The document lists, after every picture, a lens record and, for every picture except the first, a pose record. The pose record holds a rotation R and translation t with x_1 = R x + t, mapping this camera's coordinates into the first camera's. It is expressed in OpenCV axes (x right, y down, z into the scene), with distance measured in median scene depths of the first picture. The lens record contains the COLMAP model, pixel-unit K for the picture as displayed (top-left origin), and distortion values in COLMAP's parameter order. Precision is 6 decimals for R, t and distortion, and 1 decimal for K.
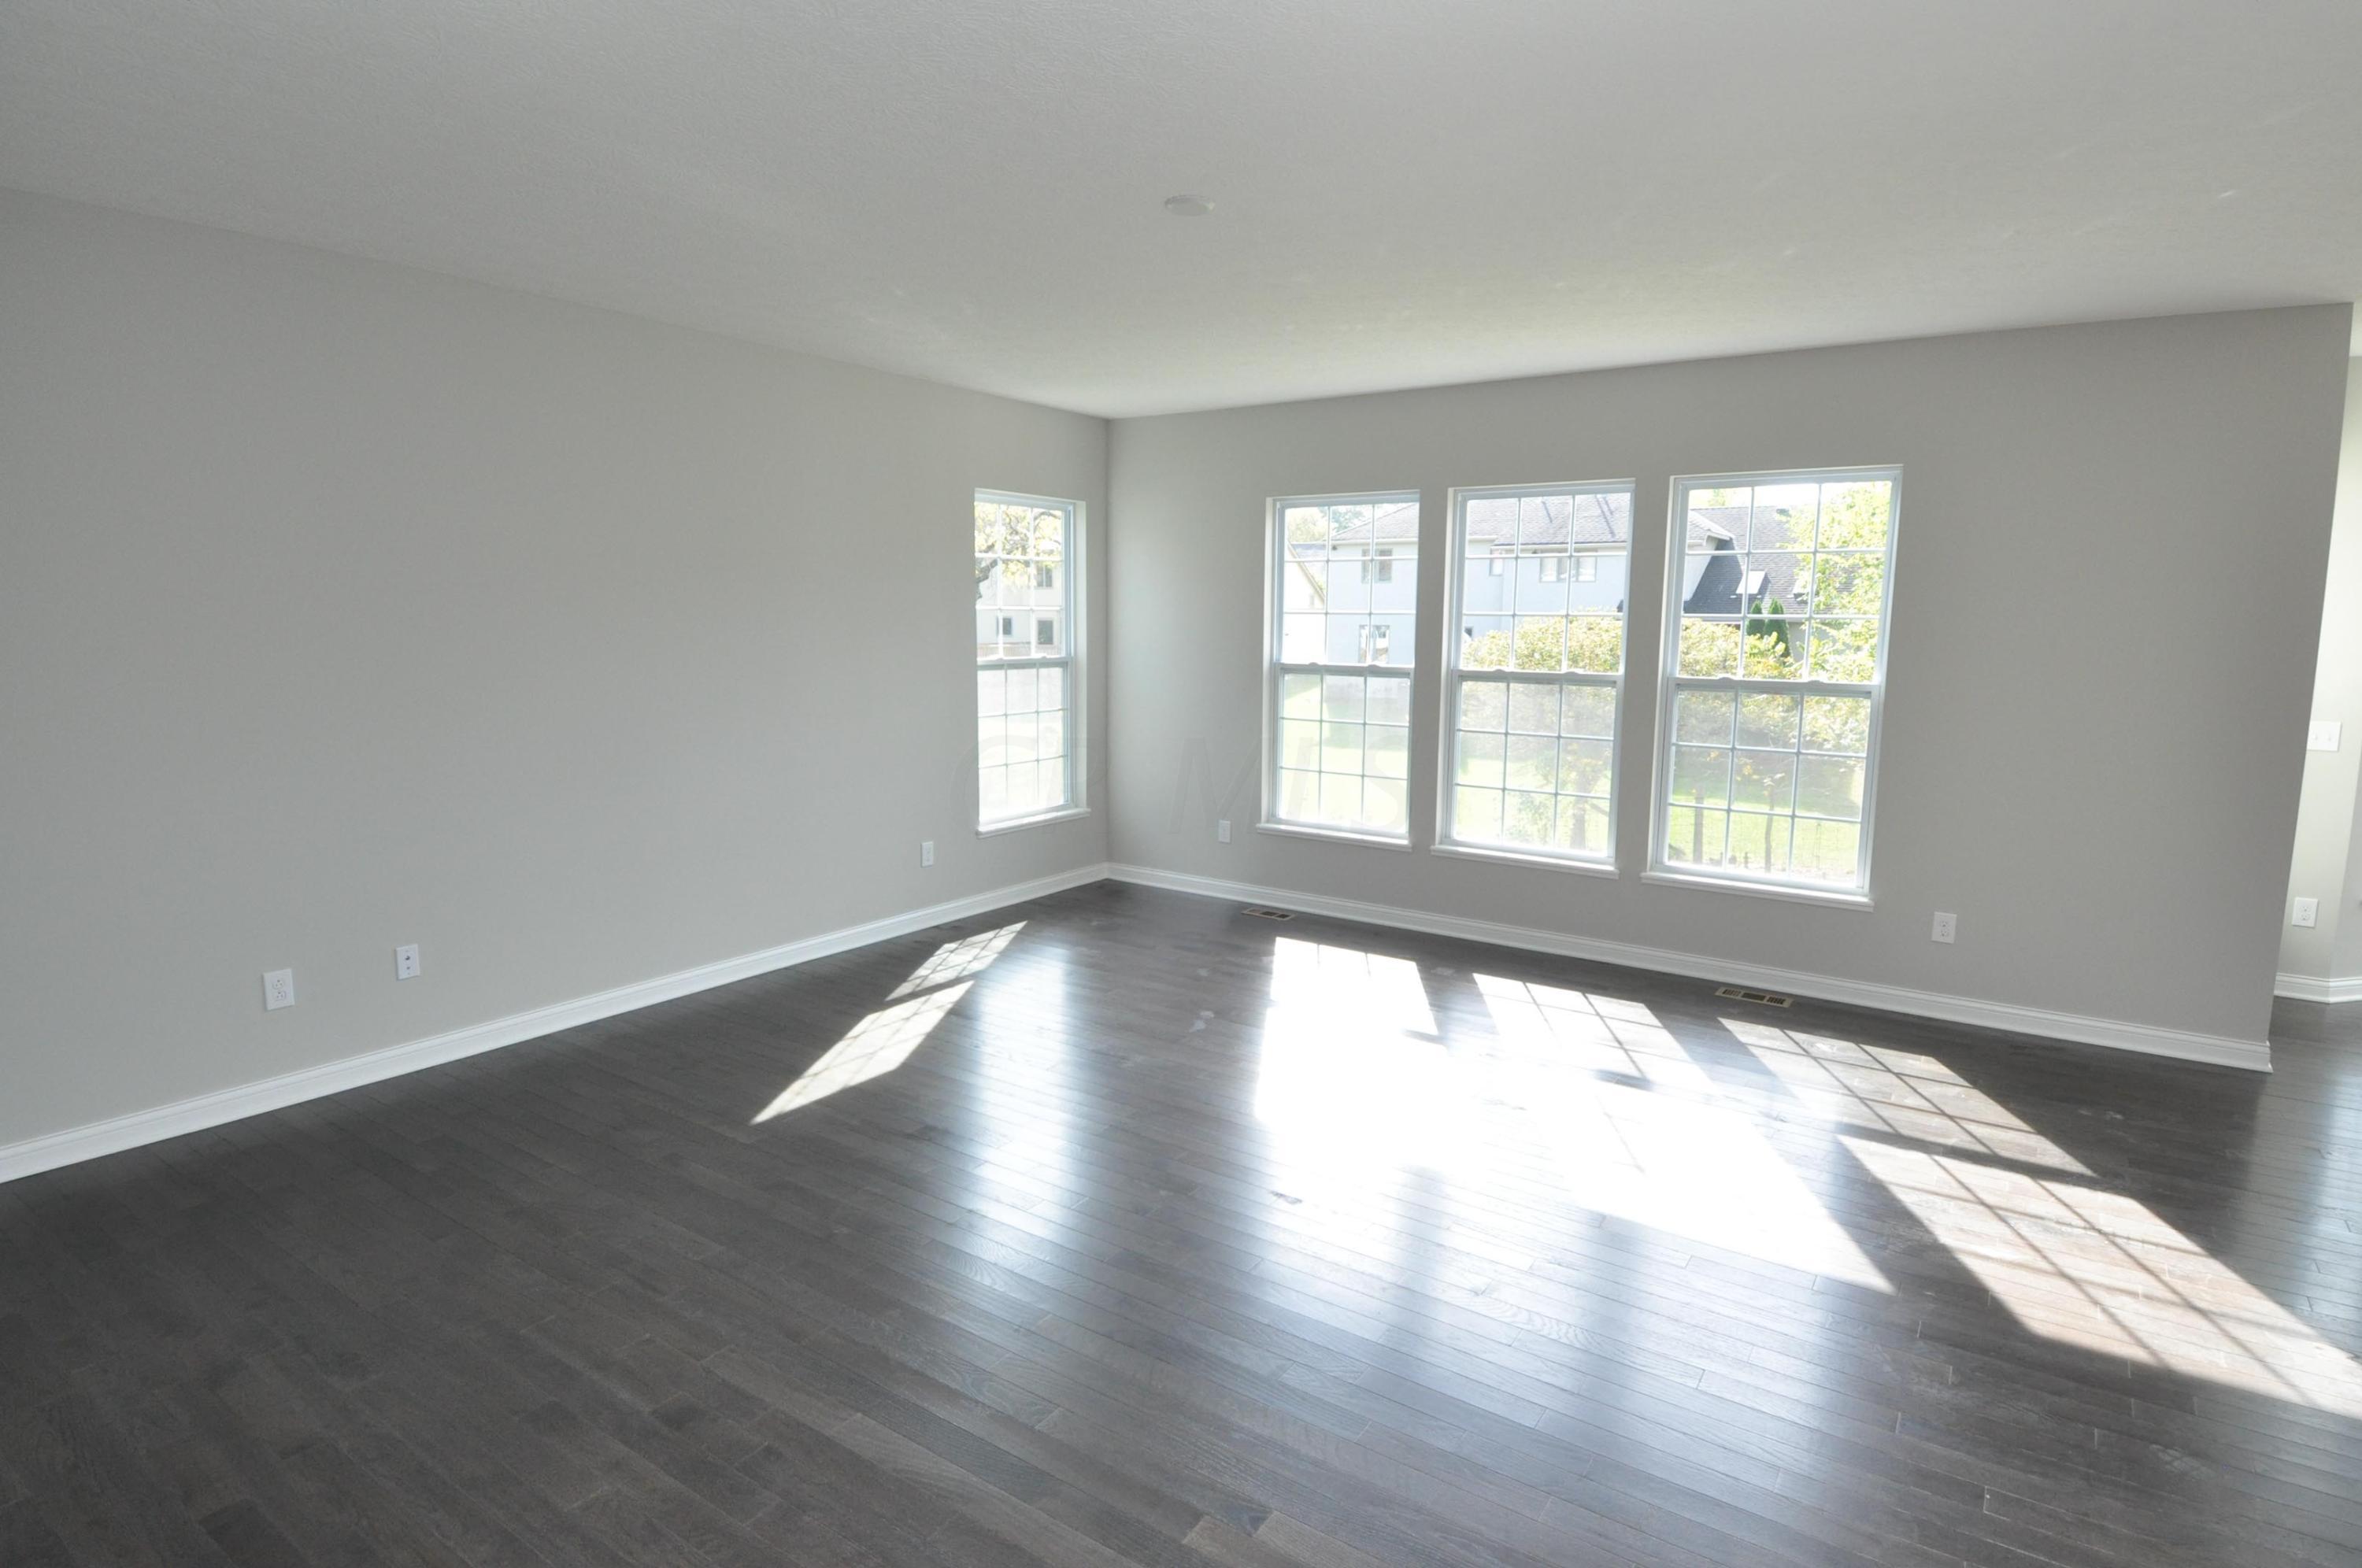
lens RADIAL K [[1226.3, 0, 1195.3], [0, 1226.3, 777.2], [0, 0, 1]] dist [0.041880, -0.044942]
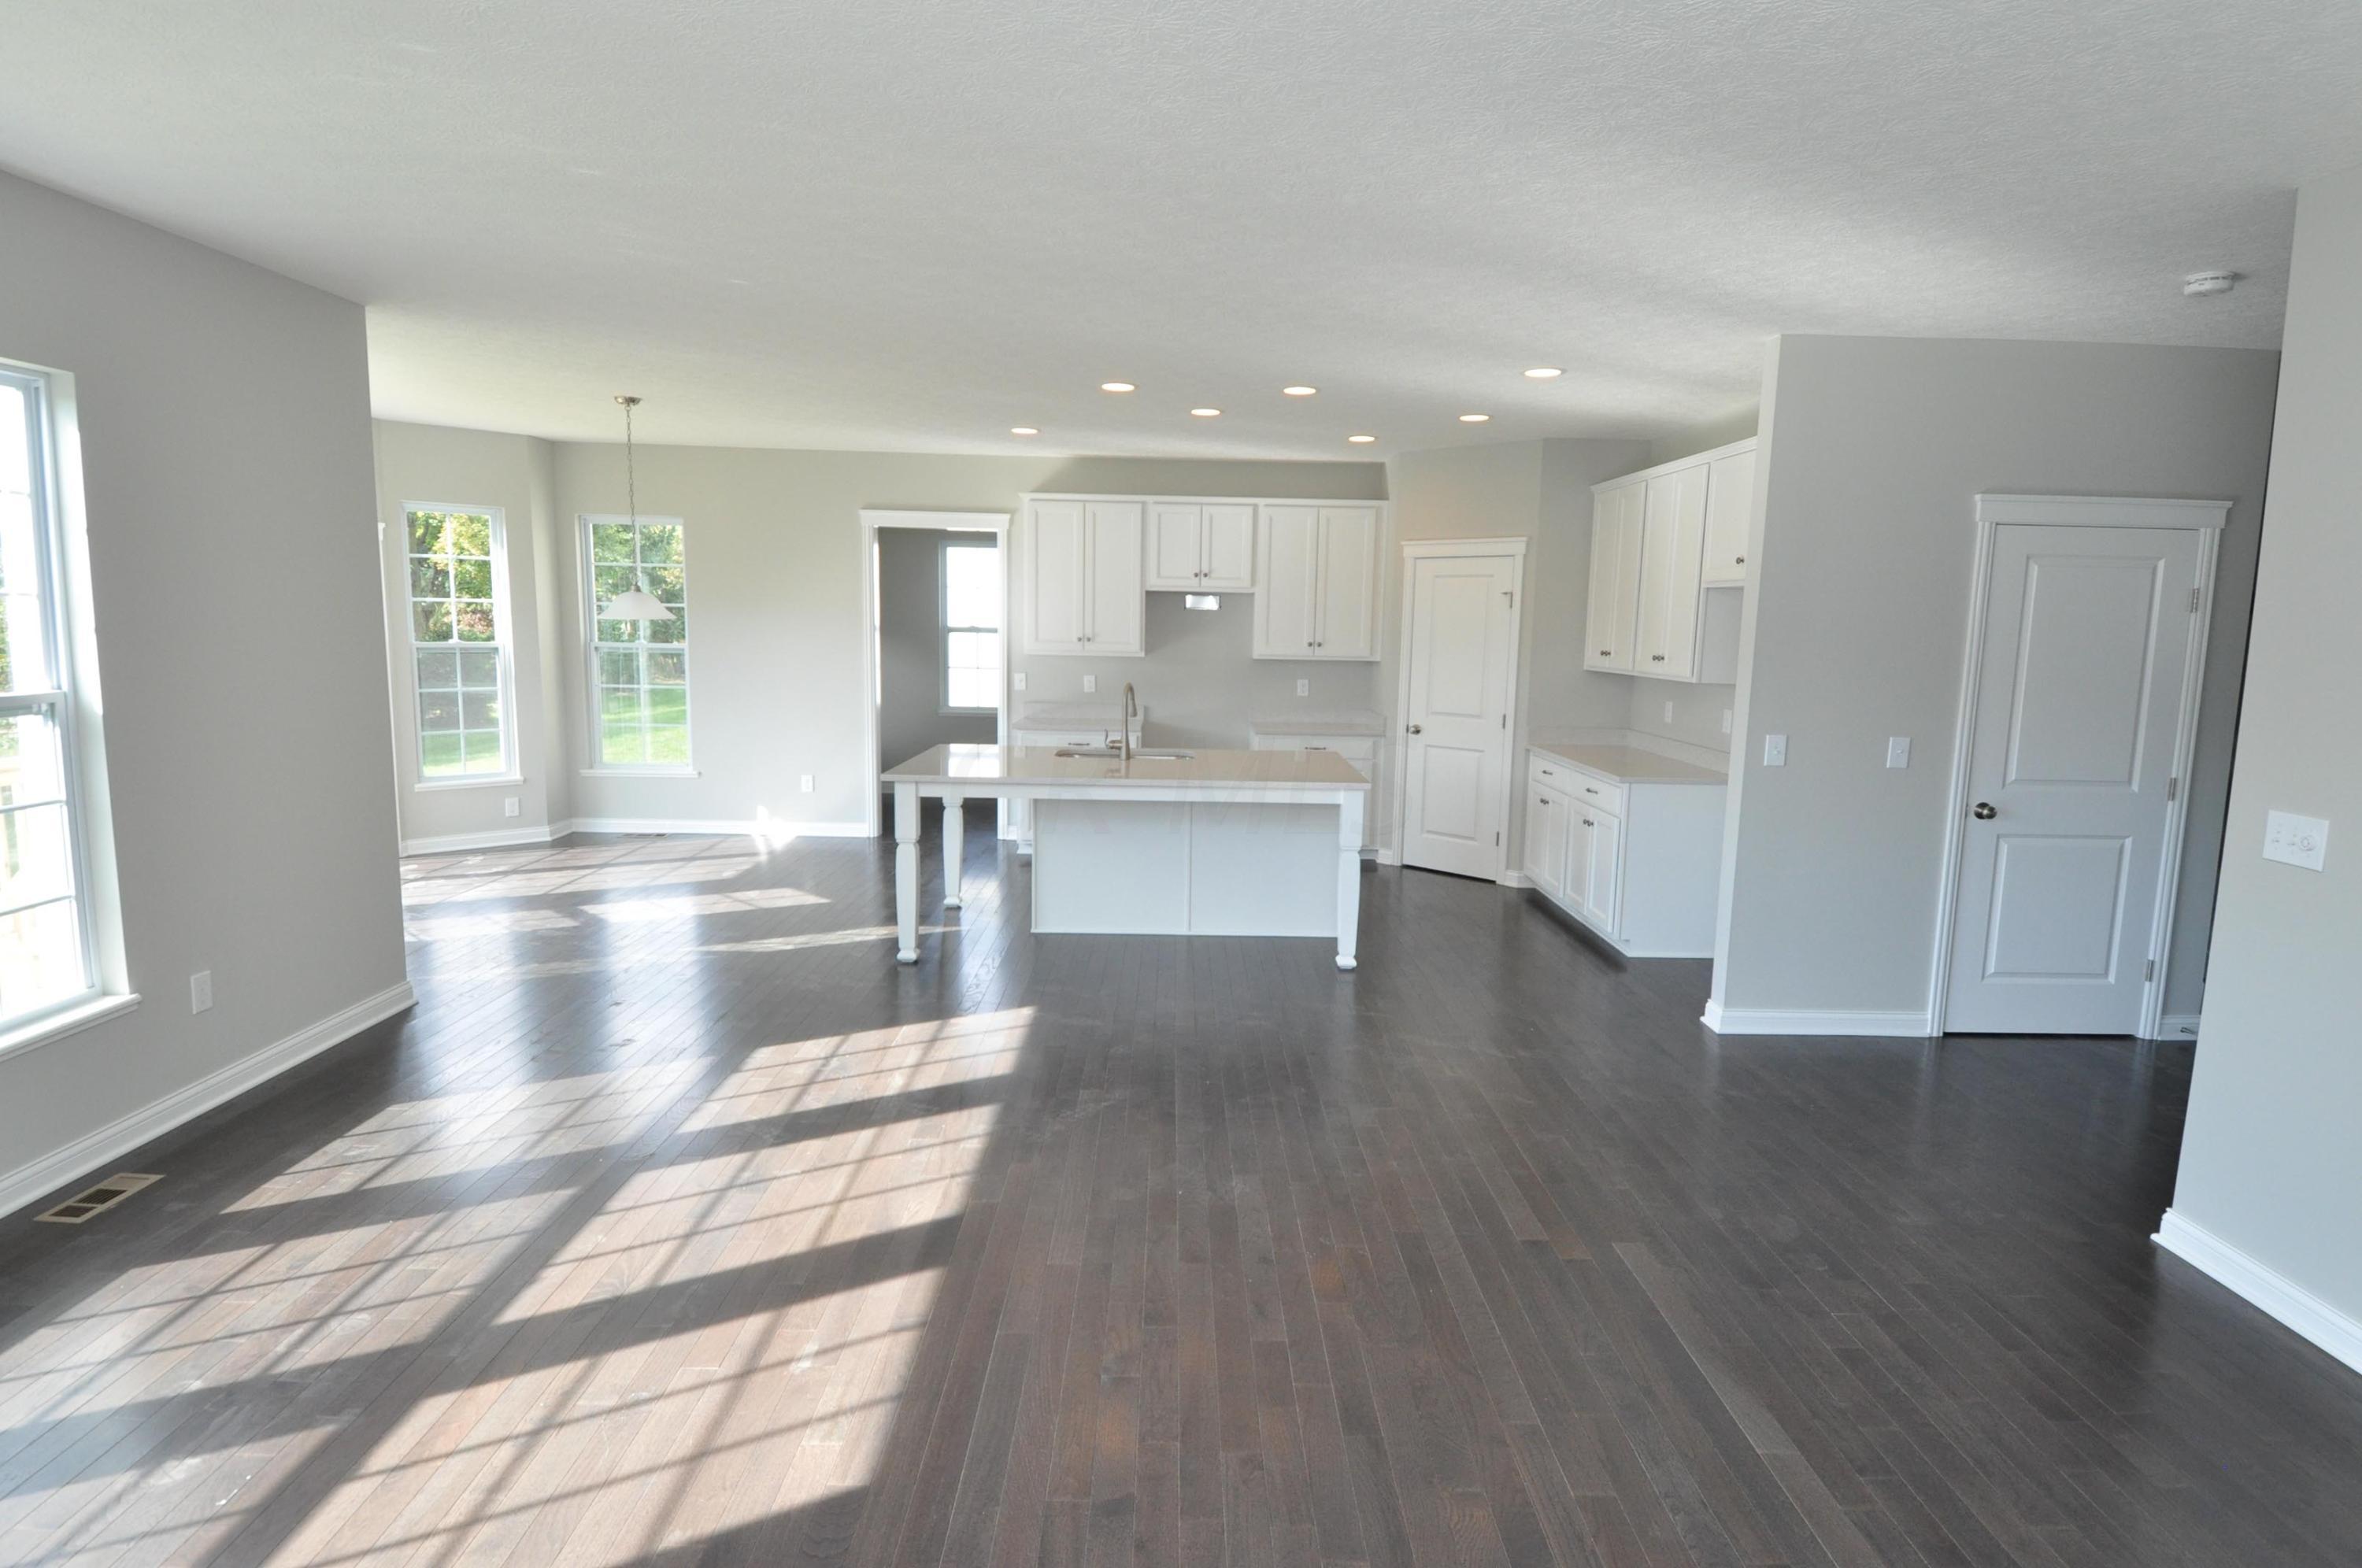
lens RADIAL K [[1226.3, 0, 1194.2], [0, 1226.3, 782.0], [0, 0, 1]] dist [0.041880, -0.044942]
pose [[-0.578944, -0.131191, 0.804744, -0.337276], [0.081865, 0.972631, 0.217456, -0.115440], [-0.811247, 0.191775, -0.552359, 0.826694]]
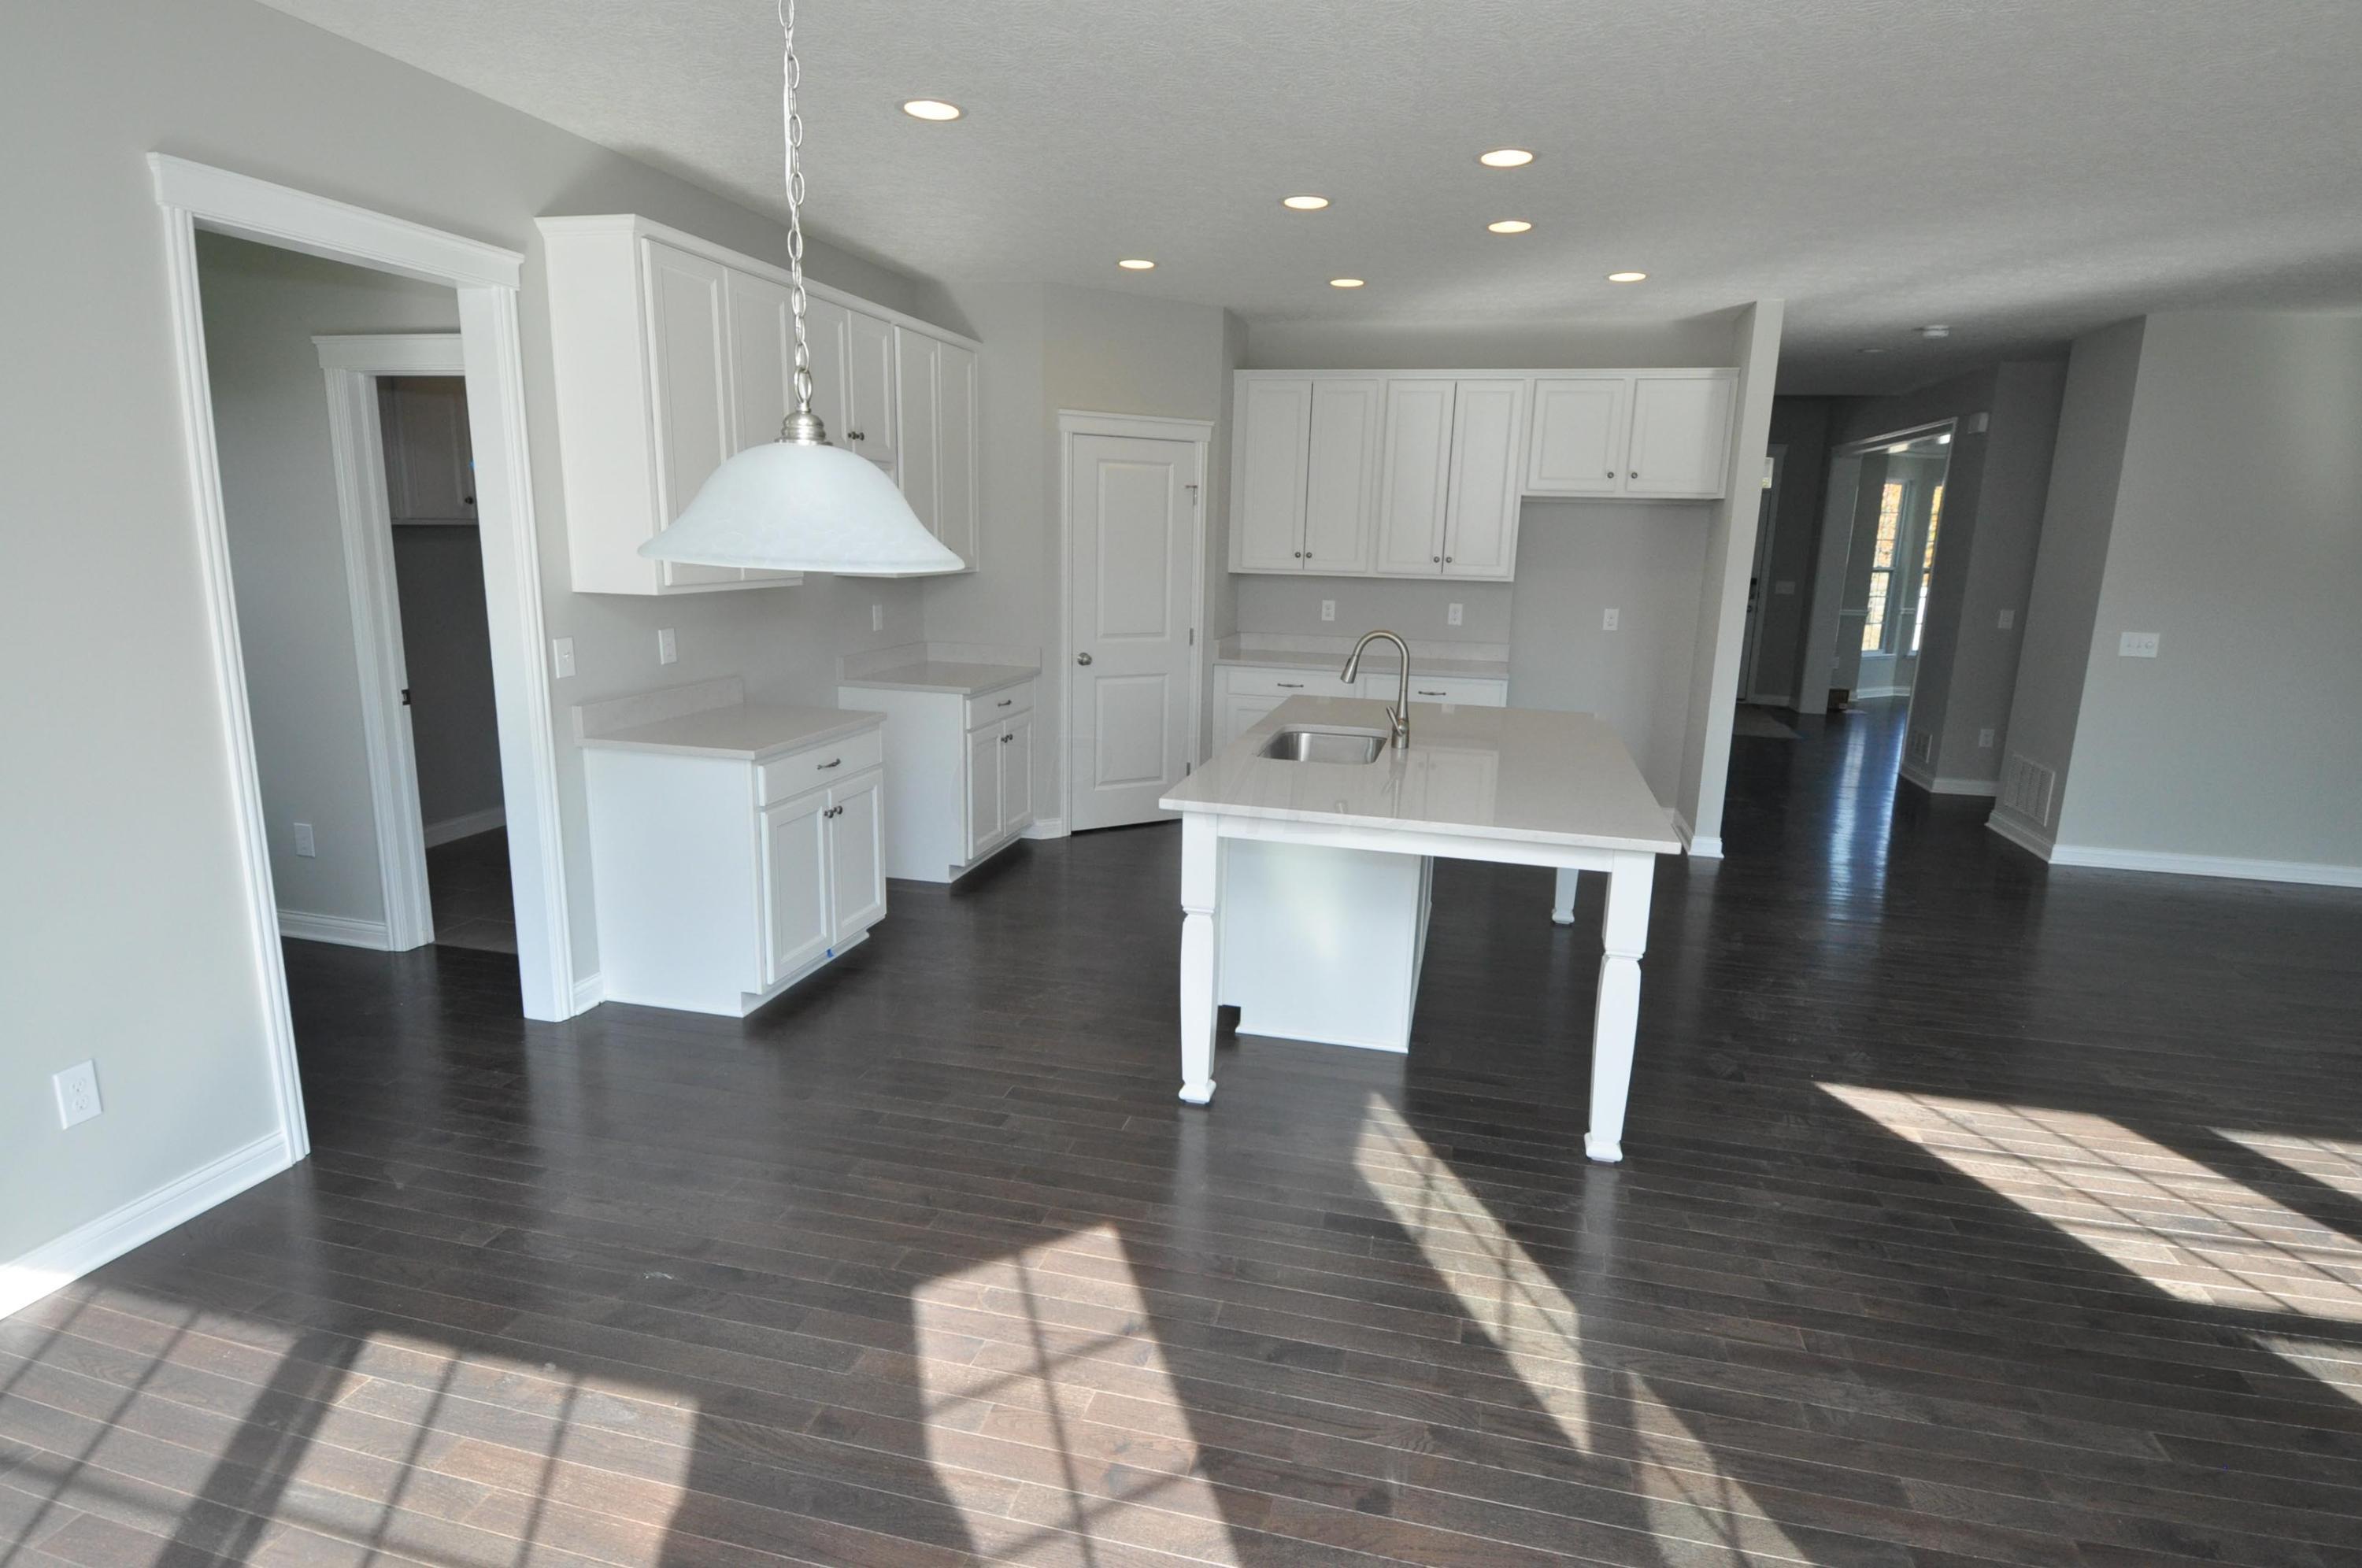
lens RADIAL K [[1226.3, 0, 1191.9], [0, 1226.3, 777.3], [0, 0, 1]] dist [0.041880, -0.044942]
pose [[-0.933320, 0.036176, -0.357218, 1.023418], [-0.084665, 0.944680, 0.316878, -0.102539], [0.348920, 0.325992, -0.878626, 0.866740]]
